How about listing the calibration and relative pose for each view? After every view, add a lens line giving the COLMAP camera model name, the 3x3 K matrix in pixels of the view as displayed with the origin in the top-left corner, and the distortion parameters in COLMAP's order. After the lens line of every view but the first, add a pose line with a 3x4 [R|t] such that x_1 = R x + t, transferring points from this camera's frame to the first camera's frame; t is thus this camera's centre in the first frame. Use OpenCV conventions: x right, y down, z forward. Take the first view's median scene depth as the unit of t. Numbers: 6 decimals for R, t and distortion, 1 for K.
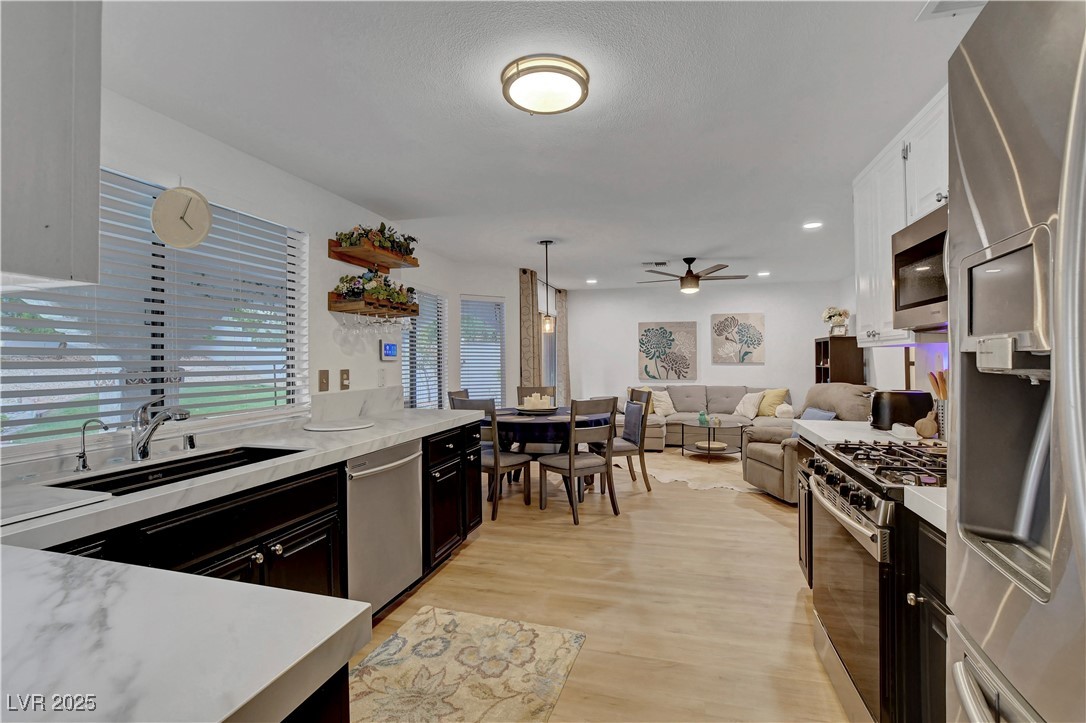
lens RADIAL K [[503.7, 0, 542.5], [0, 503.7, 349.3], [0, 0, 1]] dist [-0.035277, 0.000209]
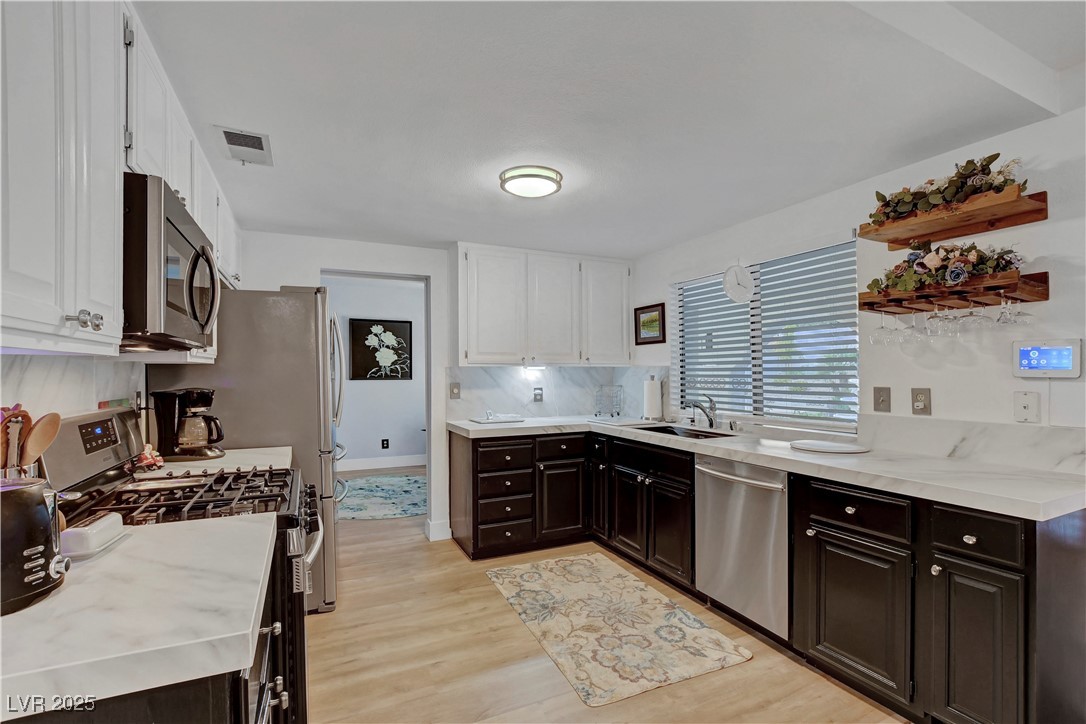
lens RADIAL K [[507.4, 0, 548.7], [0, 507.4, 359.8], [0, 0, 1]] dist [-0.022239, -0.000237]
pose [[-0.753652, -0.009635, -0.657203, 0.263212], [0.017751, 0.999229, -0.035006, 0.007326], [0.657034, -0.038048, -0.752900, 0.608909]]
